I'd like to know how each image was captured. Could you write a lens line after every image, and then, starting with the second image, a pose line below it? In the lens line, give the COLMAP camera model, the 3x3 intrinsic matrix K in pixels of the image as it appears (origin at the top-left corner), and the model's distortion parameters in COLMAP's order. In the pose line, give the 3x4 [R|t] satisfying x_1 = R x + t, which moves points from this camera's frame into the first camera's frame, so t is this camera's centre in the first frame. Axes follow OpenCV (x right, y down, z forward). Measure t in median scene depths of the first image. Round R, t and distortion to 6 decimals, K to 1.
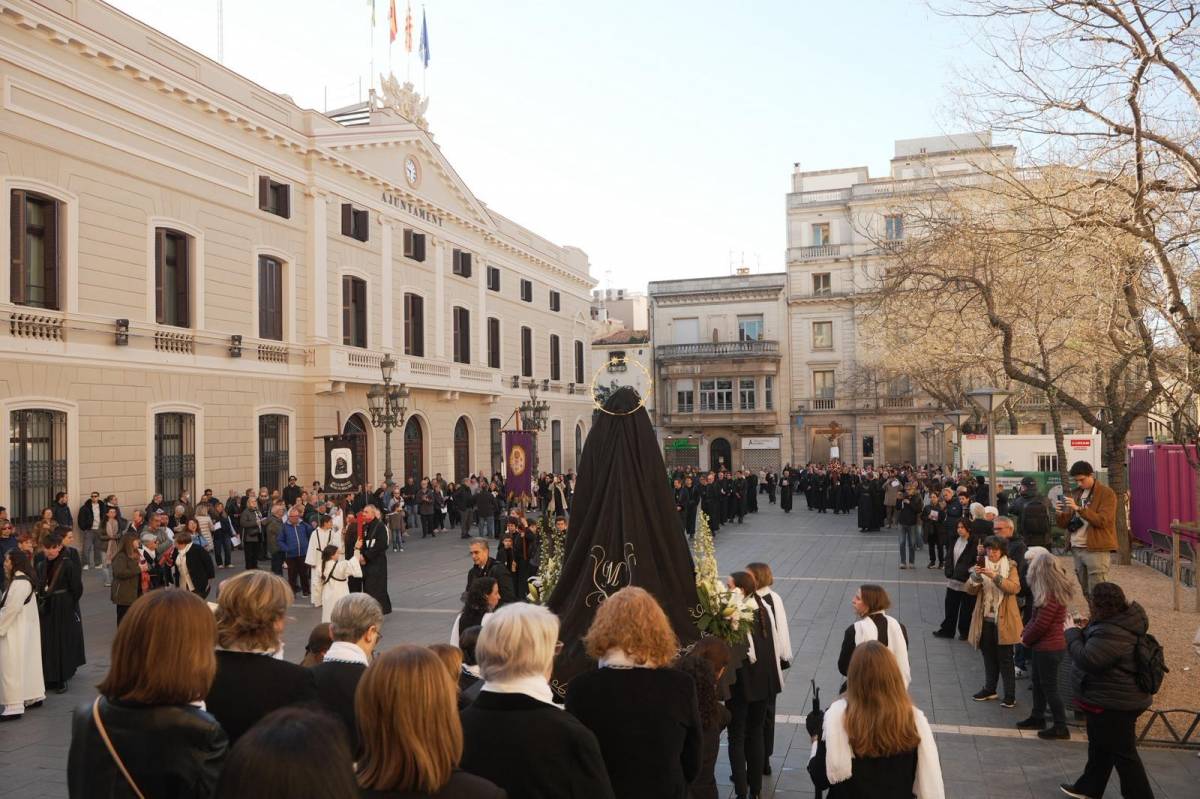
lens RADIAL K [[969.1, 0, 600.0], [0, 969.1, 399.5], [0, 0, 1]] dist [-0.008086, 0.005174]
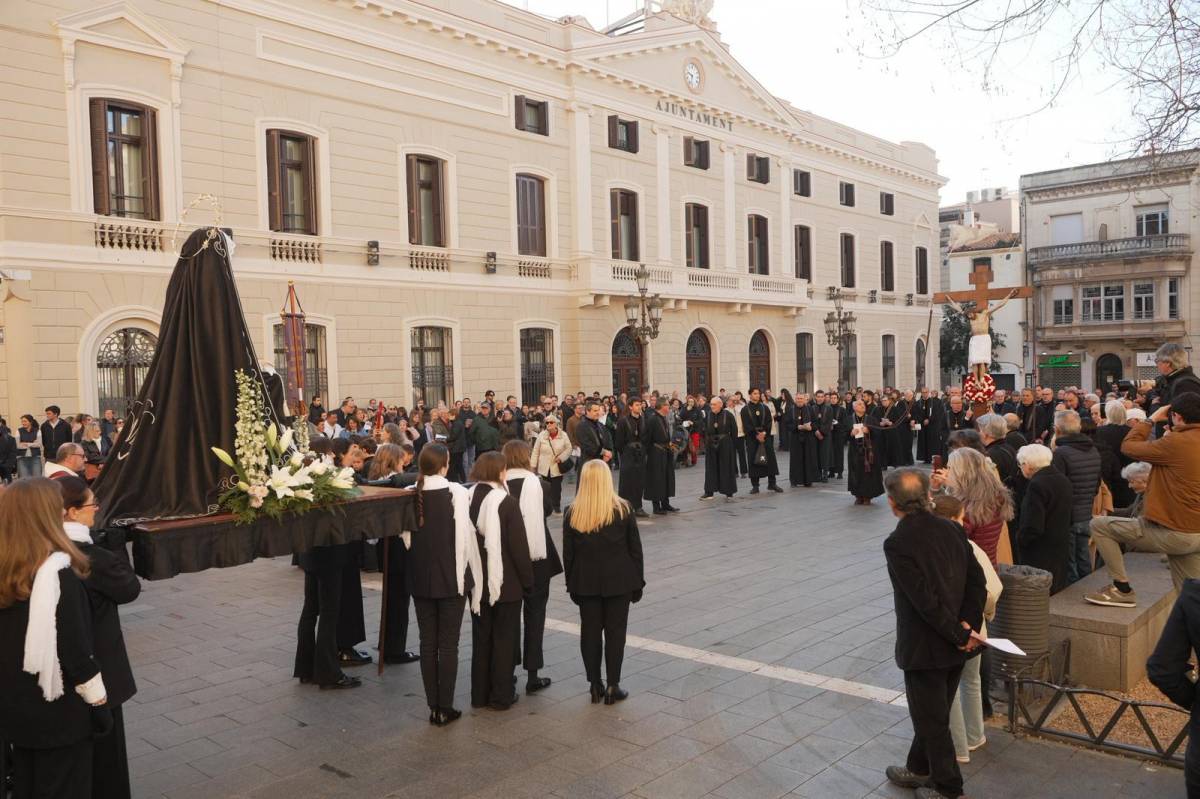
lens RADIAL K [[969.1, 0, 600.0], [0, 969.1, 399.5], [0, 0, 1]] dist [-0.008086, 0.005174]
pose [[0.905000, 0.007400, -0.425346, 0.126796], [0.024272, 0.997322, 0.068995, 0.016403], [0.424718, -0.072765, 0.902397, 0.064190]]
